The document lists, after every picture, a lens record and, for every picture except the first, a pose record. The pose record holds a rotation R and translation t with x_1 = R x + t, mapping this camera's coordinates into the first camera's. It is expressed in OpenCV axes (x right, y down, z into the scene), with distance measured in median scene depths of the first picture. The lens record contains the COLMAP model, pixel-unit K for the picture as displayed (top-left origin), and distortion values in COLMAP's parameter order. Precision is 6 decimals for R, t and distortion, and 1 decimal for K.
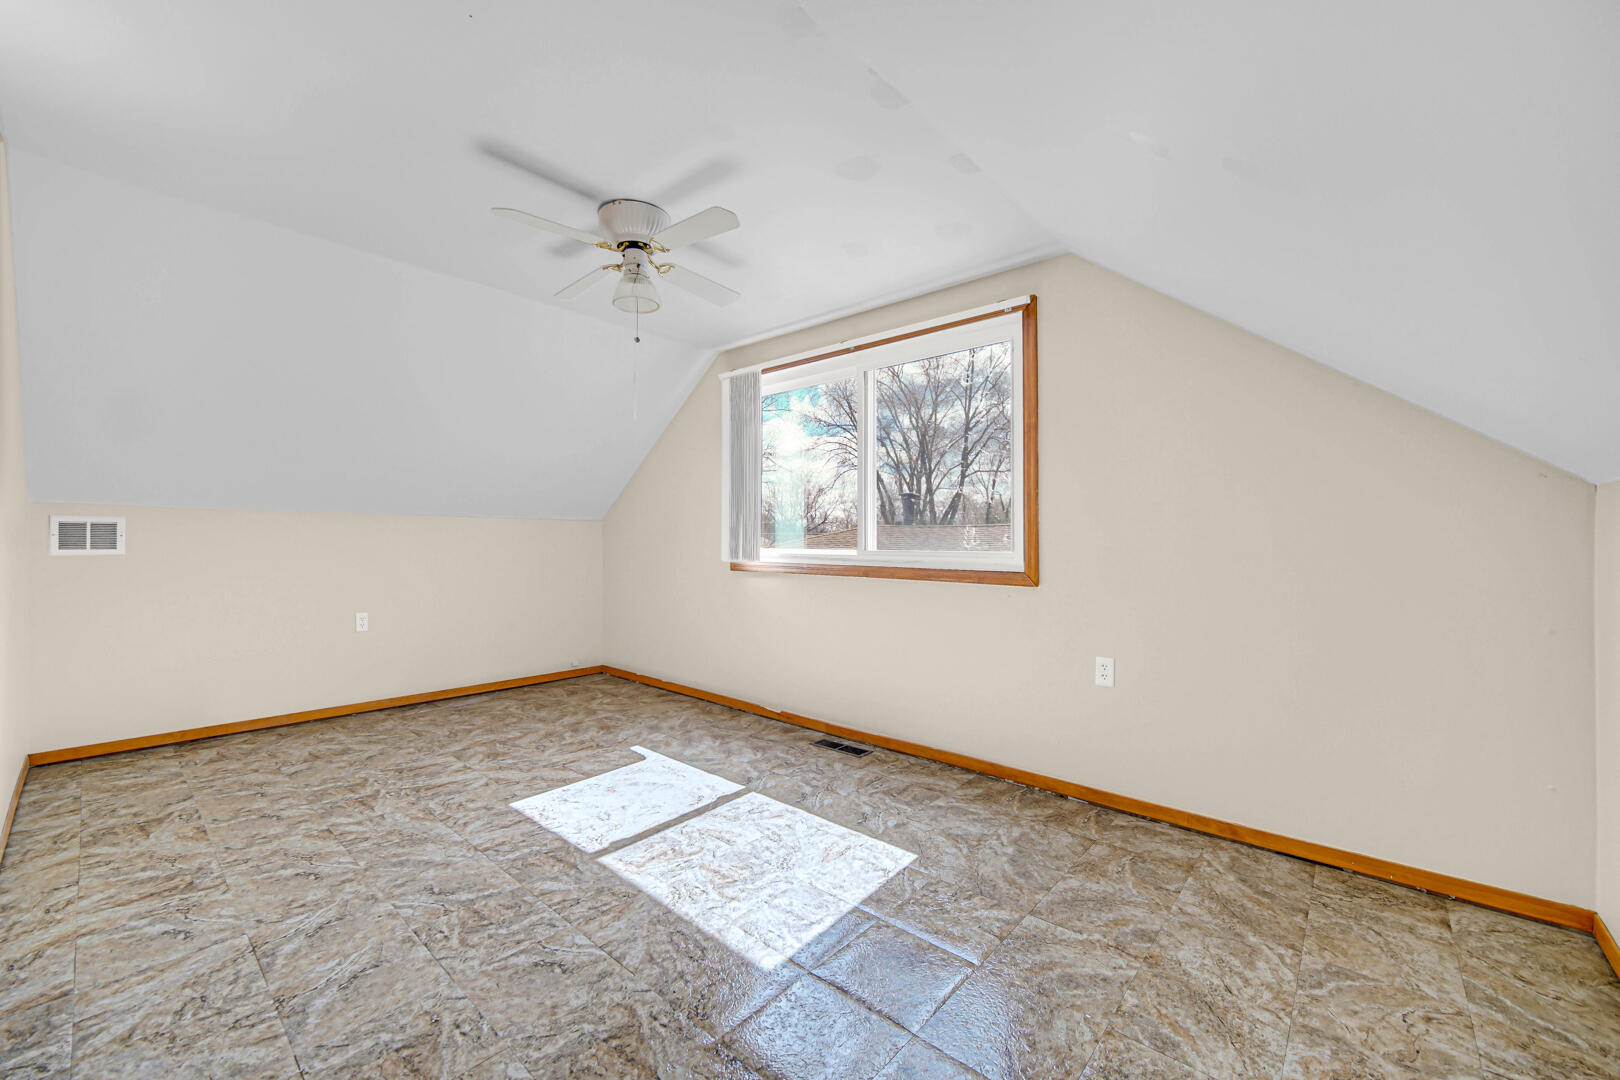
lens RADIAL K [[637.8, 0, 802.1], [0, 637.8, 539.7], [0, 0, 1]] dist [-0.002704, 0.000239]
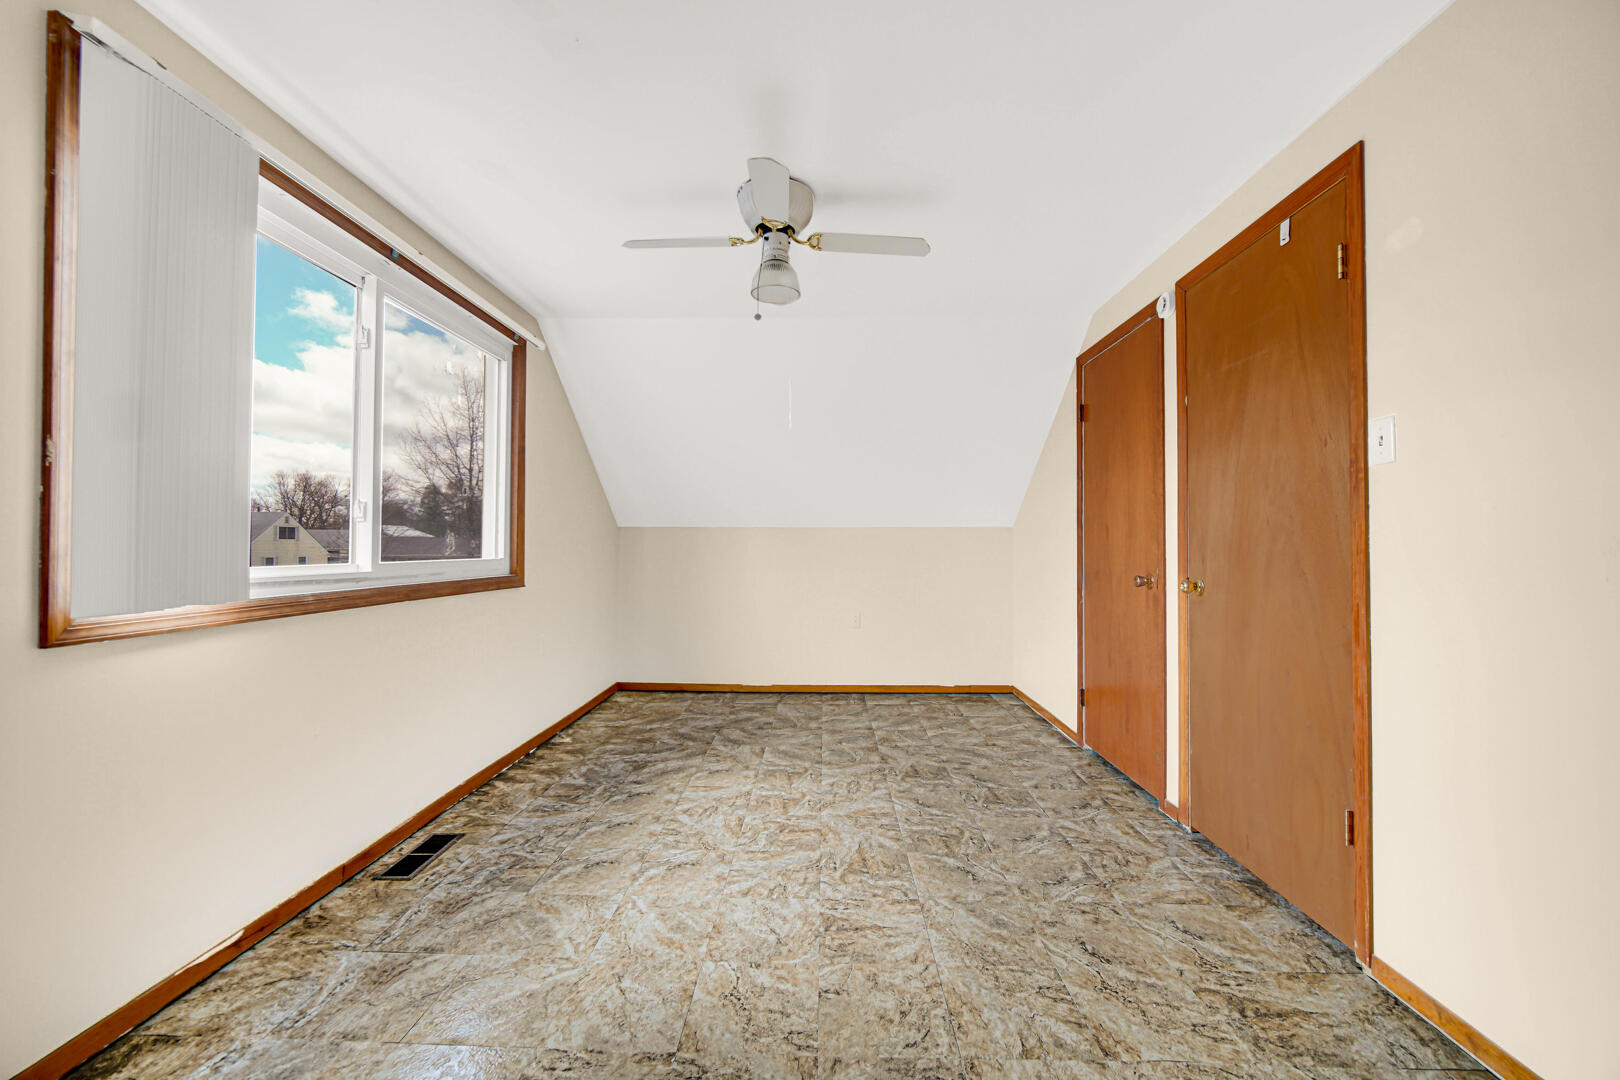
lens RADIAL K [[637.8, 0, 801.4], [0, 637.8, 540.6], [0, 0, 1]] dist [-0.002704, 0.000239]
pose [[-0.640815, -0.000591, 0.767695, -1.070069], [-0.010189, 0.999918, -0.007735, -0.010855], [-0.767627, -0.012778, -0.640769, 1.682493]]
